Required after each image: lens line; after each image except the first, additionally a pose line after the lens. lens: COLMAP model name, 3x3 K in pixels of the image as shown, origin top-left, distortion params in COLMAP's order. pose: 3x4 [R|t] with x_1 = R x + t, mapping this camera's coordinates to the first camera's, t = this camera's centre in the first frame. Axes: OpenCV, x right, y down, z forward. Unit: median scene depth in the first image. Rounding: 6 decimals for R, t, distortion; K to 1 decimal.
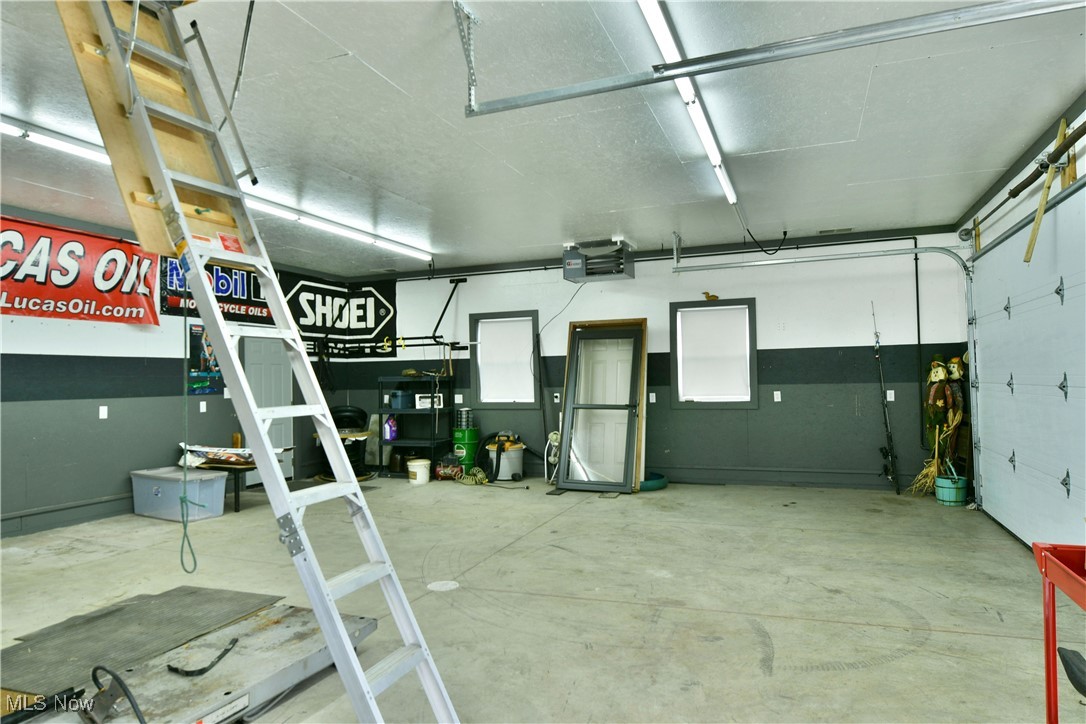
lens RADIAL K [[675.4, 0, 539.8], [0, 675.4, 362.3], [0, 0, 1]] dist [-0.009750, -0.006596]
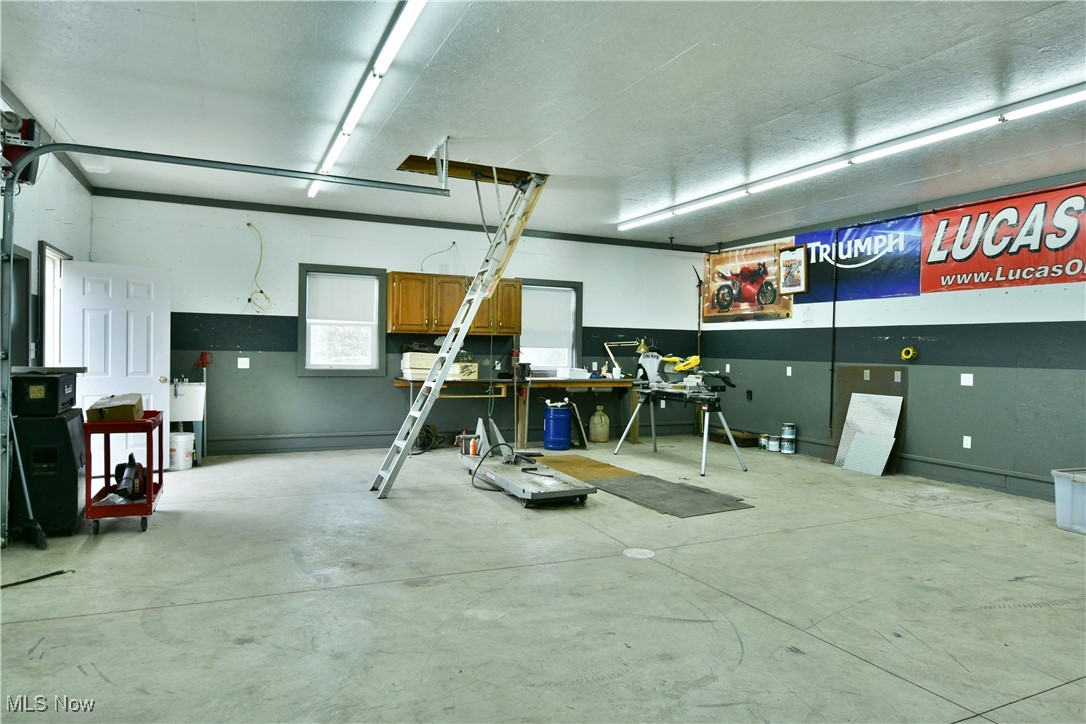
lens RADIAL K [[675.4, 0, 536.7], [0, 675.4, 363.6], [0, 0, 1]] dist [-0.009750, -0.006596]
pose [[-0.693265, 0.020311, -0.720397, 0.661057], [0.012255, 0.999790, 0.016395, 0.032599], [0.720579, 0.002538, -0.693368, 1.552145]]
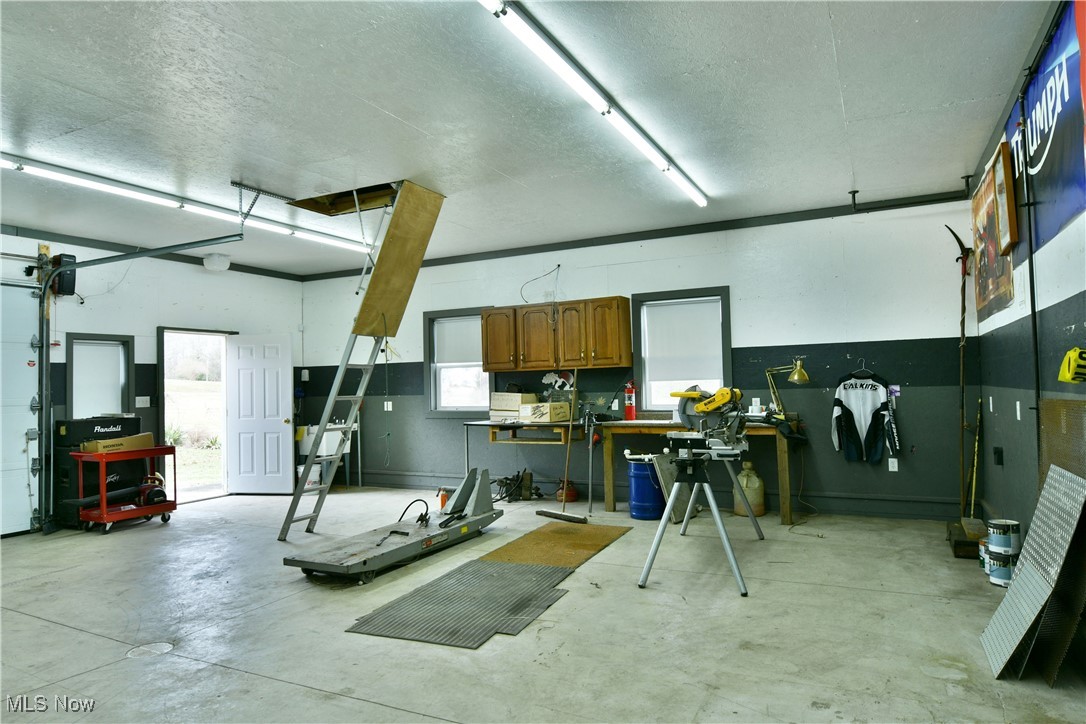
lens RADIAL K [[675.4, 0, 538.5], [0, 675.4, 367.4], [0, 0, 1]] dist [-0.009750, -0.006596]
pose [[-0.994058, 0.043731, 0.099682, -0.671949], [0.038361, 0.997740, -0.055164, 0.061986], [-0.101869, -0.051012, -0.993489, 1.713770]]
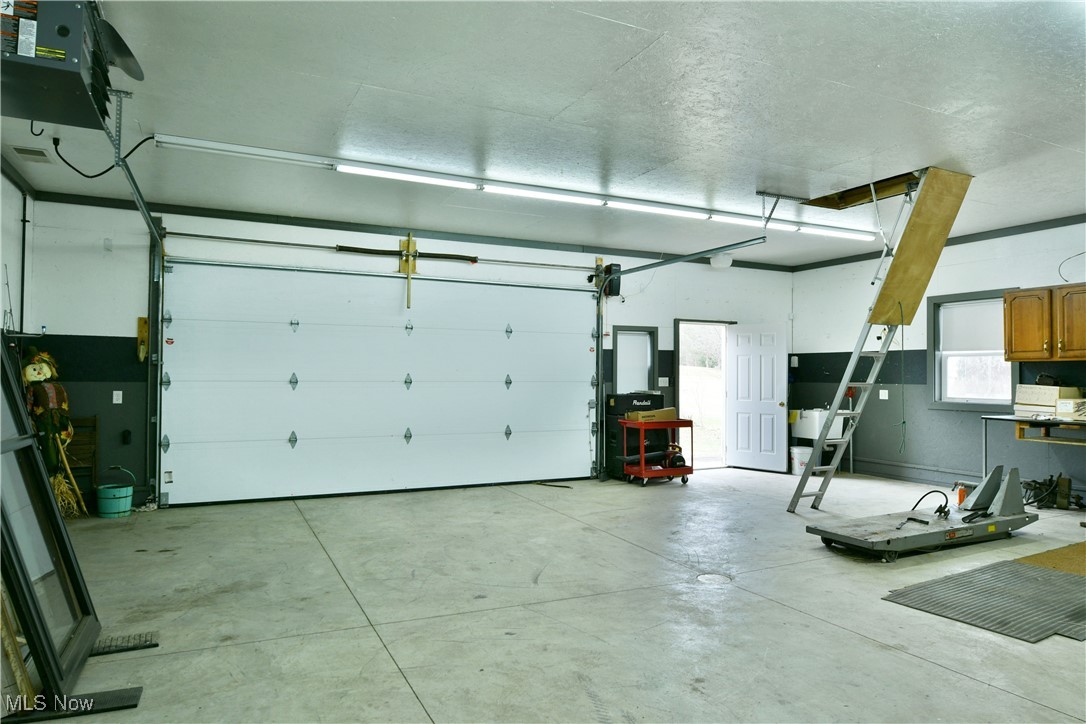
lens RADIAL K [[674.2, 0, 535.4], [0, 674.2, 365.5], [0, 0, 1]] dist [-0.013043, -0.006010]
pose [[-0.729218, 0.023536, 0.683877, -0.623613], [-0.010682, 0.998895, -0.045768, 0.064861], [-0.684198, -0.040680, -0.728161, 1.876223]]
